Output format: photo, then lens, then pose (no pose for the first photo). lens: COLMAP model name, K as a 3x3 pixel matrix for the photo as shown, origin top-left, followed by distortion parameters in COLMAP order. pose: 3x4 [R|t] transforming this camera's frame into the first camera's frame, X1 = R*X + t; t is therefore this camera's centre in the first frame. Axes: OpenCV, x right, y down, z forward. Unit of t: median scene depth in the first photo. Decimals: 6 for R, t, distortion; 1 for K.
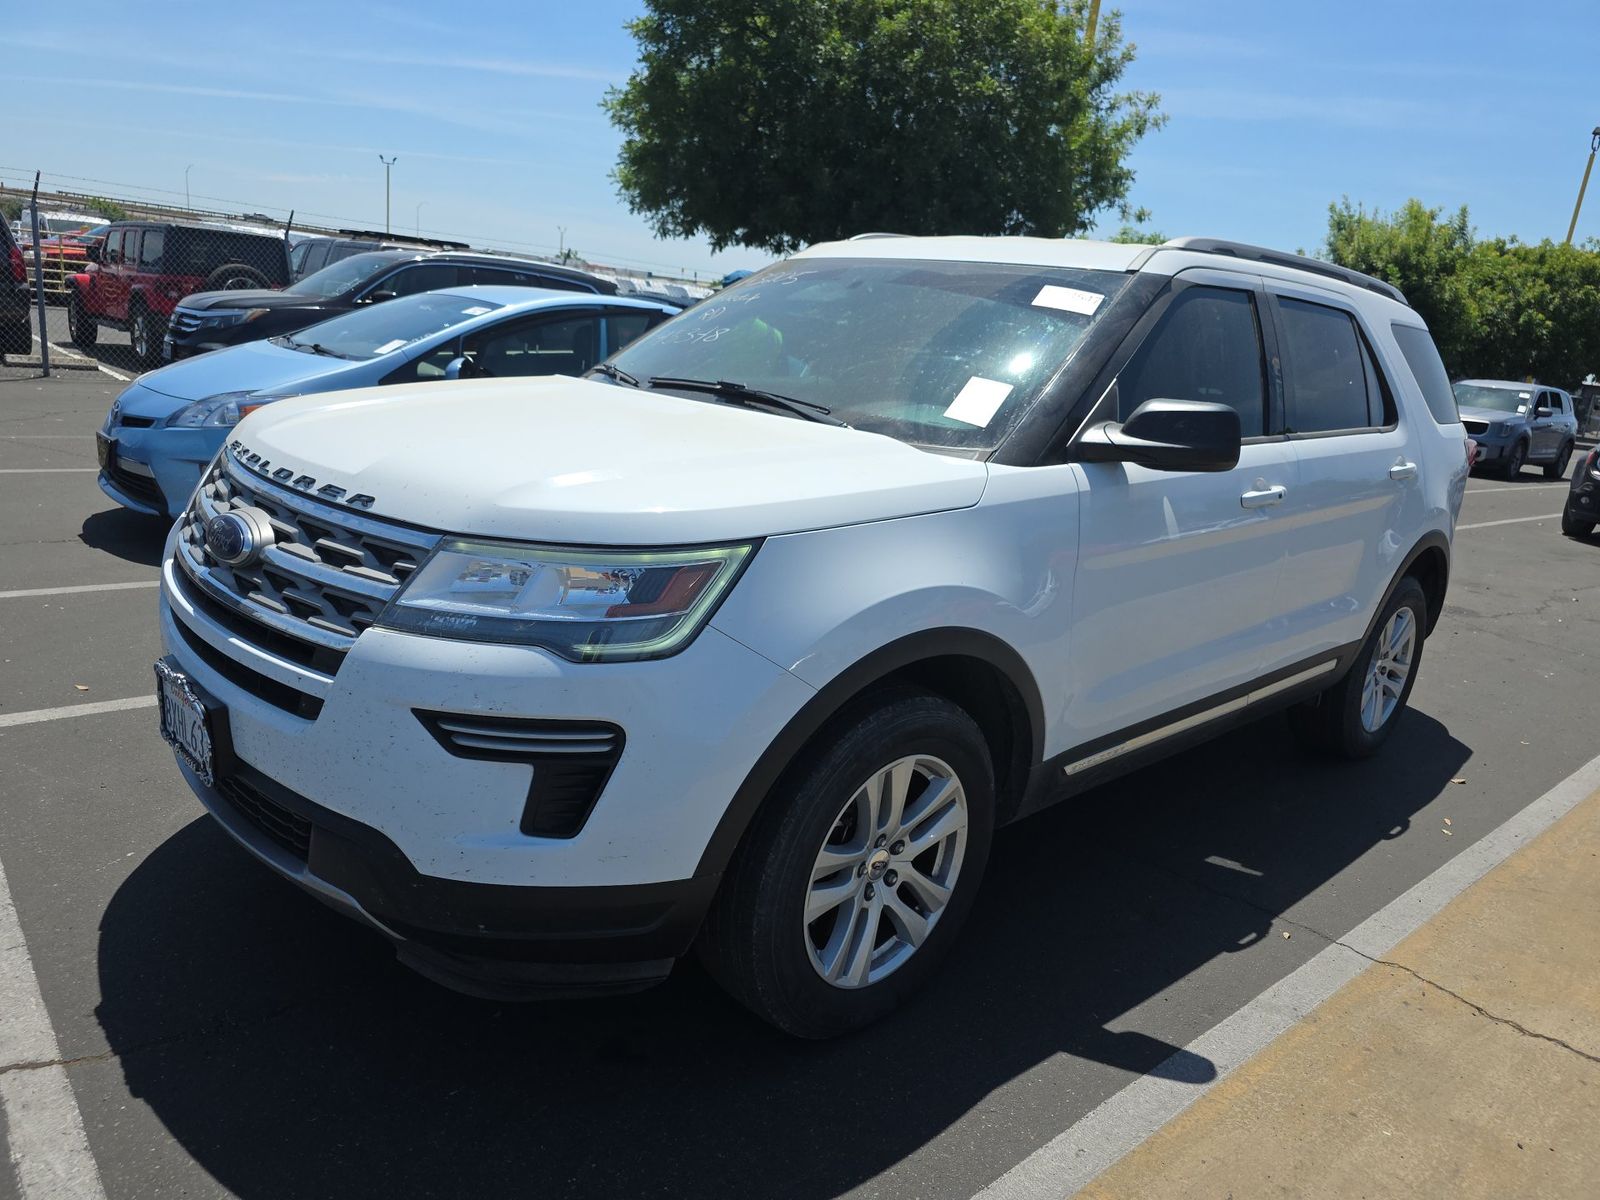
lens RADIAL K [[1083.6, 0, 799.6], [0, 1083.6, 600.1], [0, 0, 1]] dist [0.033298, -0.027608]
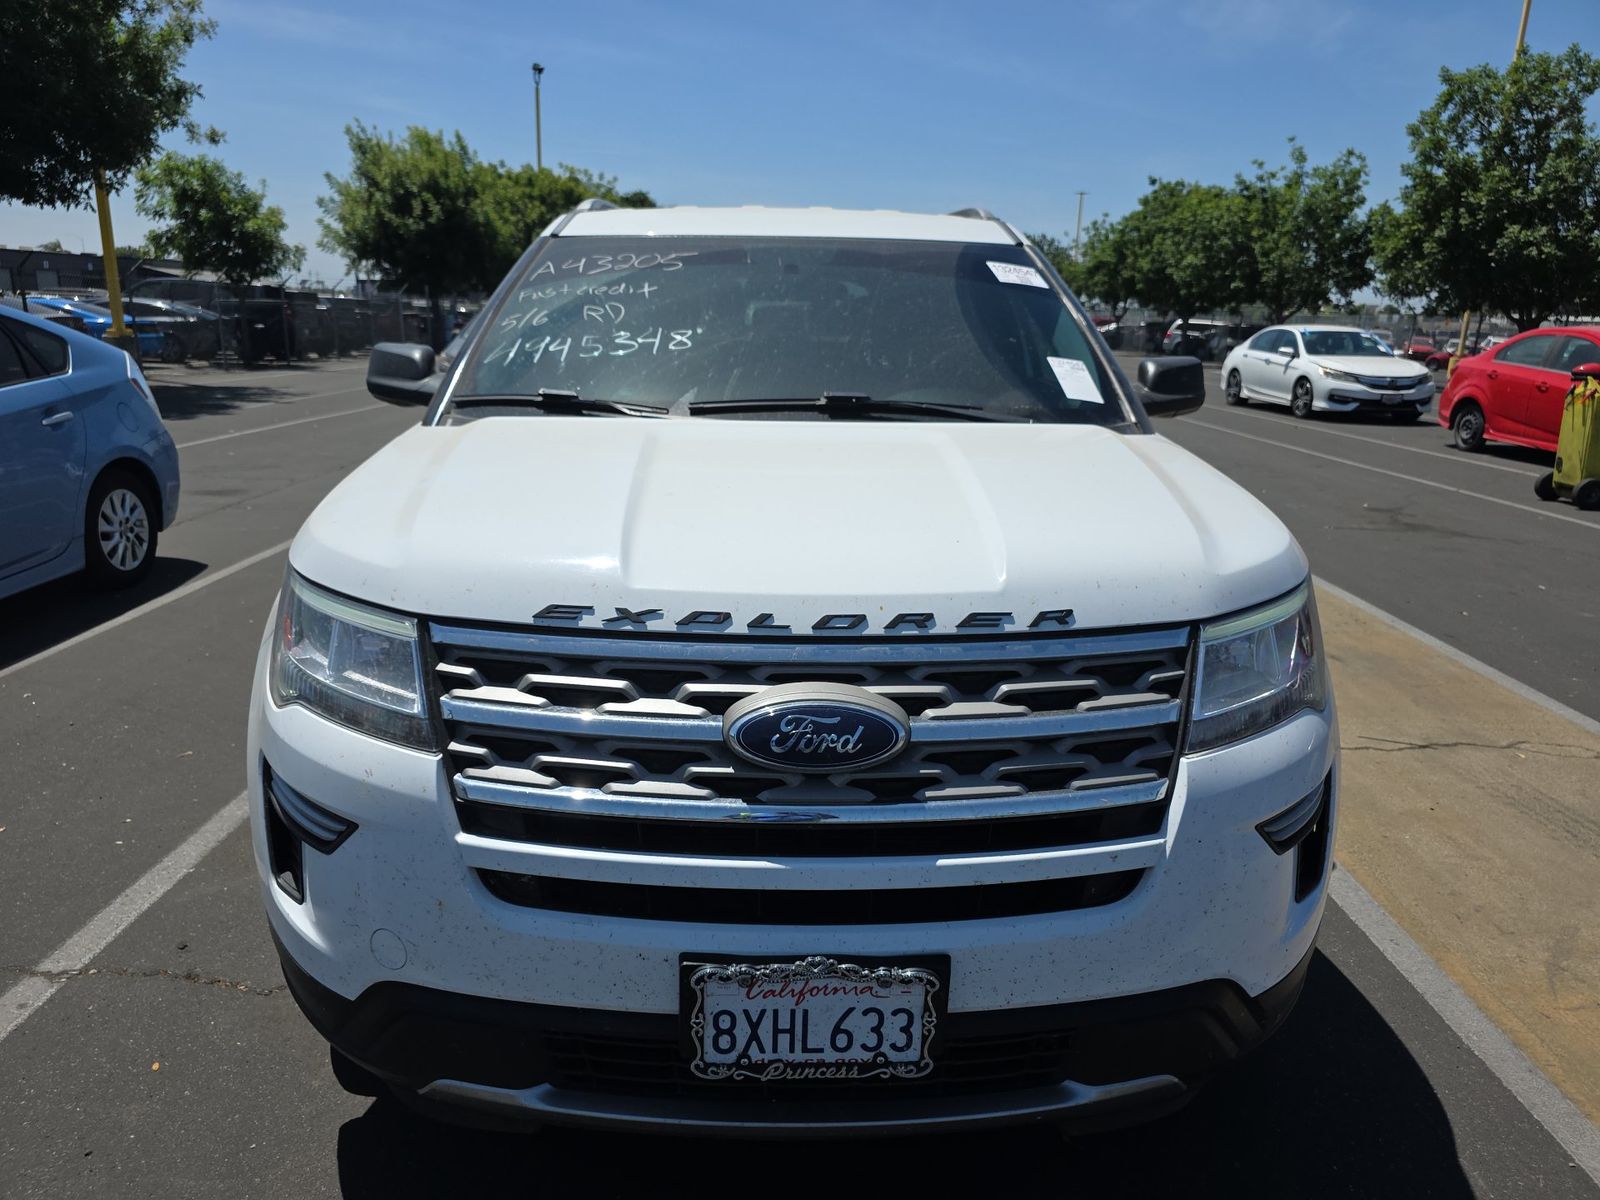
lens RADIAL K [[1083.6, 0, 784.8], [0, 1083.6, 626.7], [0, 0, 1]] dist [0.033298, -0.027608]
pose [[0.675096, -0.285558, 0.680222, -0.098484], [0.225918, 0.957772, 0.177858, -0.024798], [-0.702286, 0.033603, 0.711101, 0.054539]]
